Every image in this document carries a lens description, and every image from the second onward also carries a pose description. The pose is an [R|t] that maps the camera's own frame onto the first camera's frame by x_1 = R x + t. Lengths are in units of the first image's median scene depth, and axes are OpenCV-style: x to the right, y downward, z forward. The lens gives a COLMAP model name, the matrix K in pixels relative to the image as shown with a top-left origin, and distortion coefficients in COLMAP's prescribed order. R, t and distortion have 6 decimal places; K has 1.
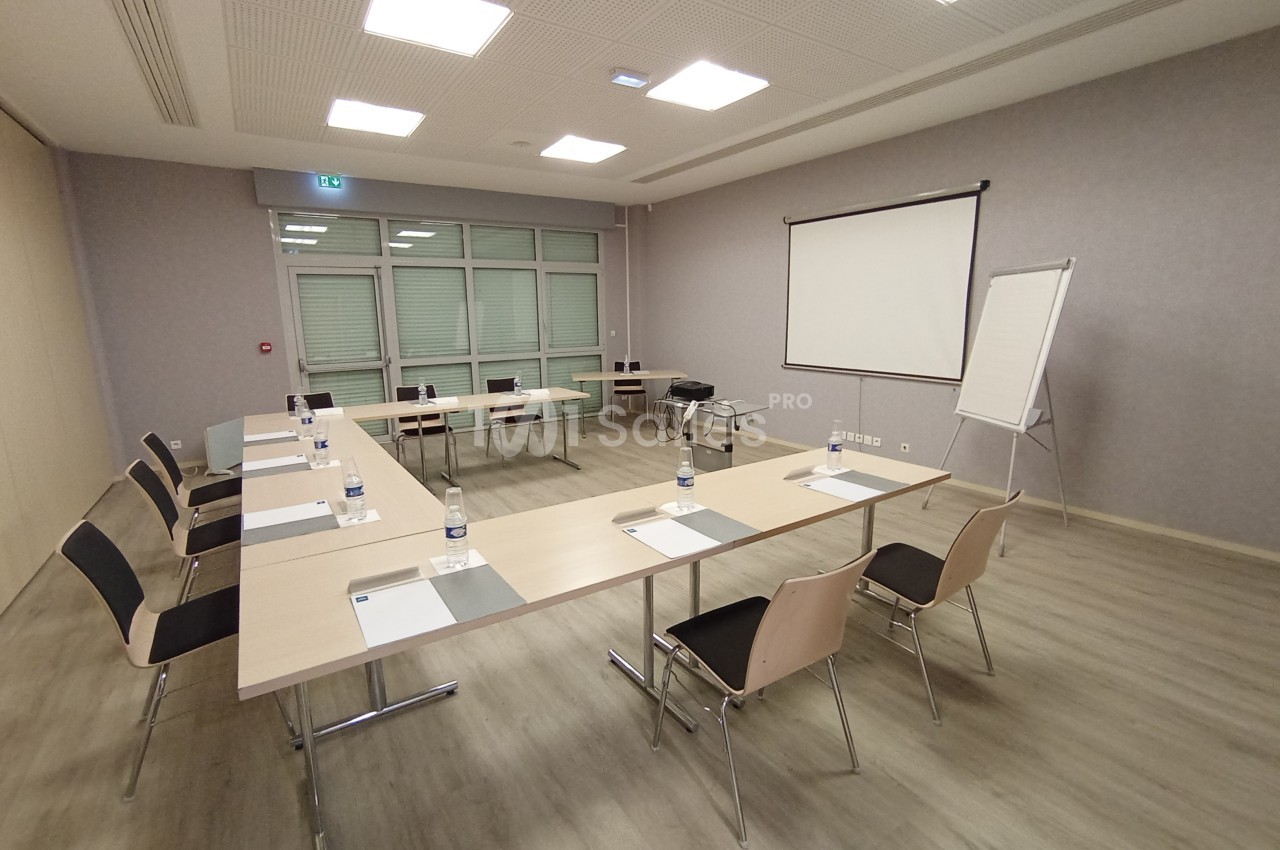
lens RADIAL K [[576.6, 0, 643.0], [0, 576.6, 428.5], [0, 0, 1]] dist [-0.002785, 0.000013]
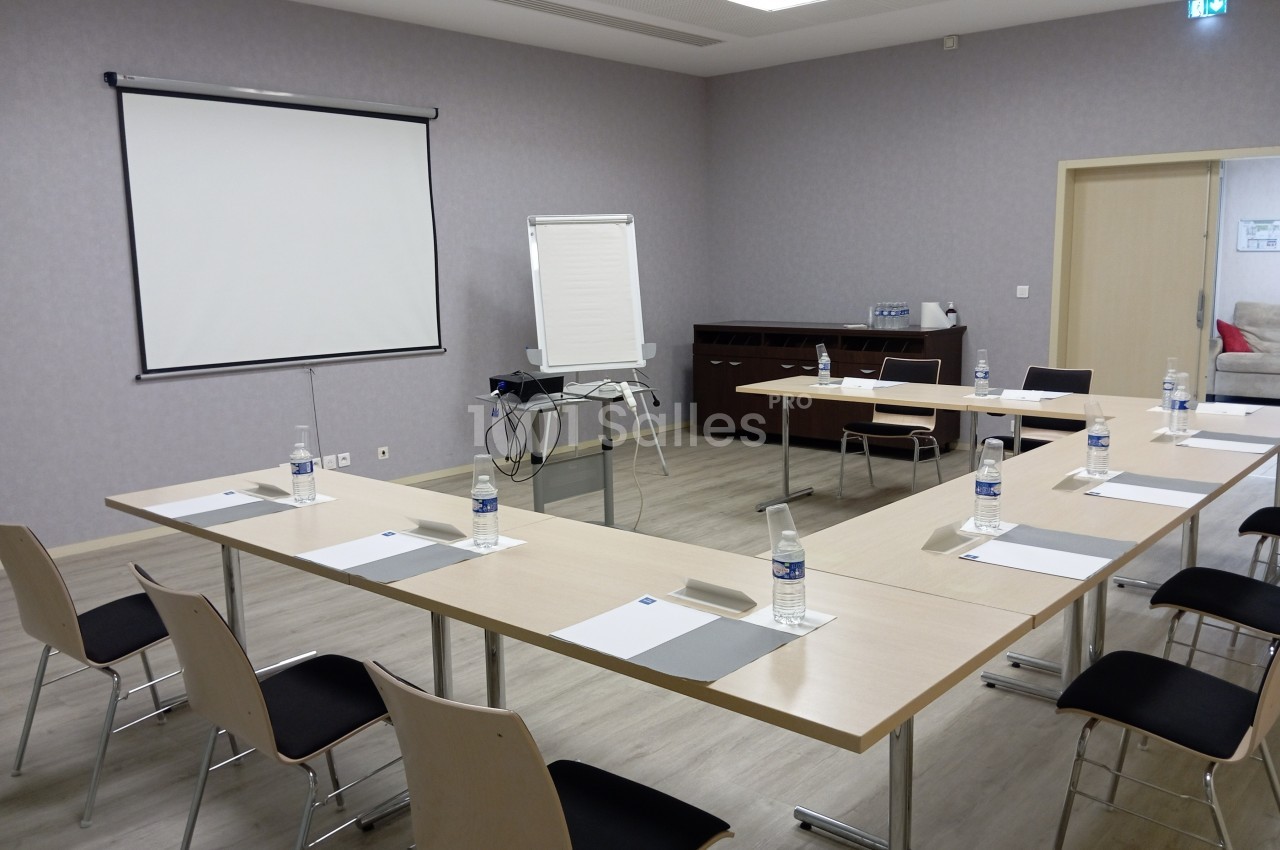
lens RADIAL K [[1041.6, 0, 641.4], [0, 1041.6, 455.8], [0, 0, 1]] dist [0.003423, -0.073448]
pose [[-0.250700, -0.158939, 0.954928, -0.852253], [0.214283, 0.952850, 0.214850, -0.170572], [-0.944051, 0.258488, -0.204822, 0.954861]]
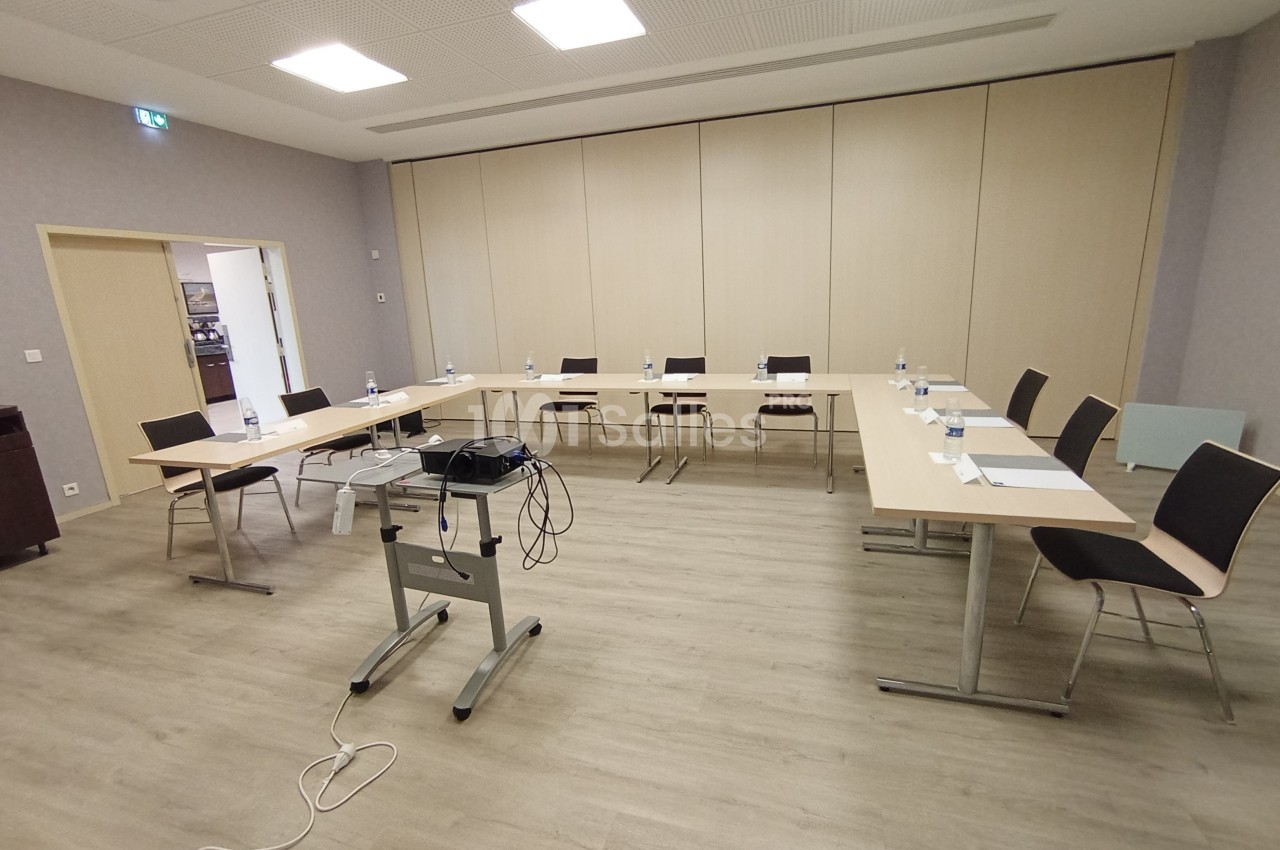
lens RADIAL K [[576.6, 0, 643.0], [0, 576.6, 428.5], [0, 0, 1]] dist [-0.002785, 0.000013]
pose [[-0.782432, 0.188131, -0.593638, 0.210306], [-0.071125, 0.920040, 0.385316, -0.227936], [0.618660, 0.343706, -0.706488, 1.177829]]
